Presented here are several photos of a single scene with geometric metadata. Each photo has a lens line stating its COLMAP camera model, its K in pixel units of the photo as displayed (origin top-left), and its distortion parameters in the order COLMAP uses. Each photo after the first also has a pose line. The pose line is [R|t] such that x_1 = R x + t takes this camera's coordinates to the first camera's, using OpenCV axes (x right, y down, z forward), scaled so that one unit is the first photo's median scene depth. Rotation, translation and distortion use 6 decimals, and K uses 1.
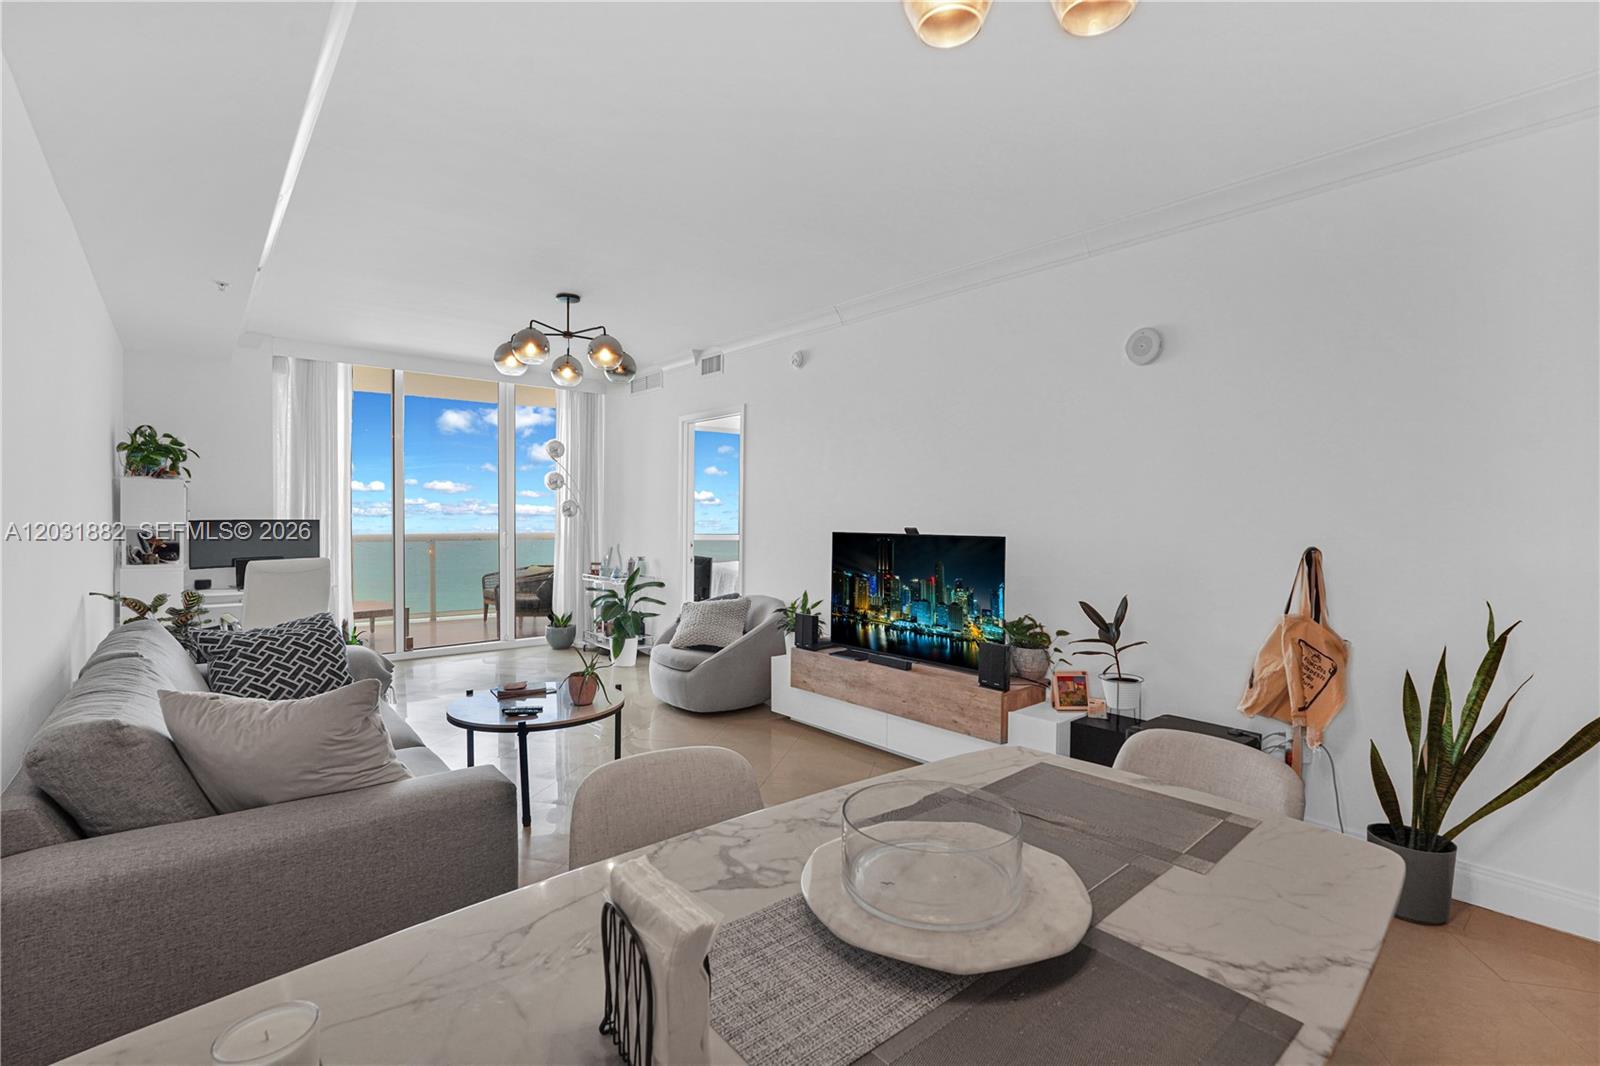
lens RADIAL K [[723.0, 0, 798.6], [0, 723.0, 528.5], [0, 0, 1]] dist [-0.015796, 0.006134]
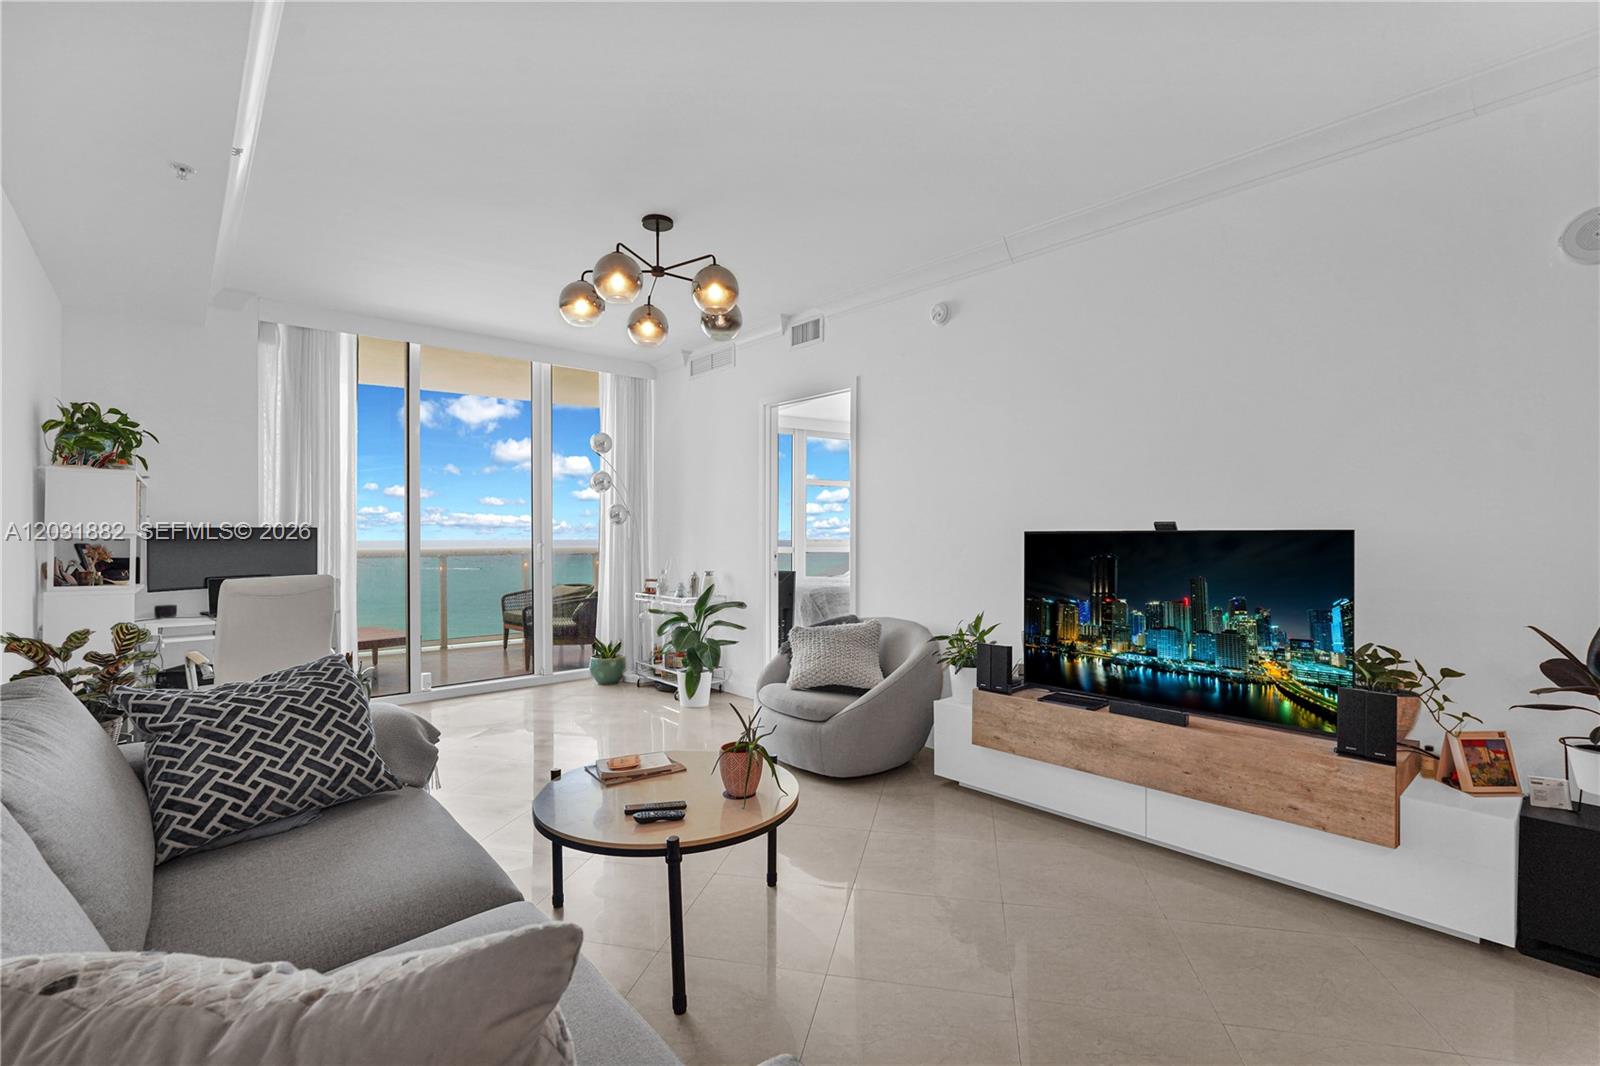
lens RADIAL K [[723.0, 0, 797.4], [0, 723.0, 531.9], [0, 0, 1]] dist [-0.015796, 0.006134]
pose [[0.999894, -0.009512, 0.011023, -0.186366], [0.009721, 0.999772, -0.019028, 0.016256], [-0.010839, 0.019133, 0.999758, 0.258104]]
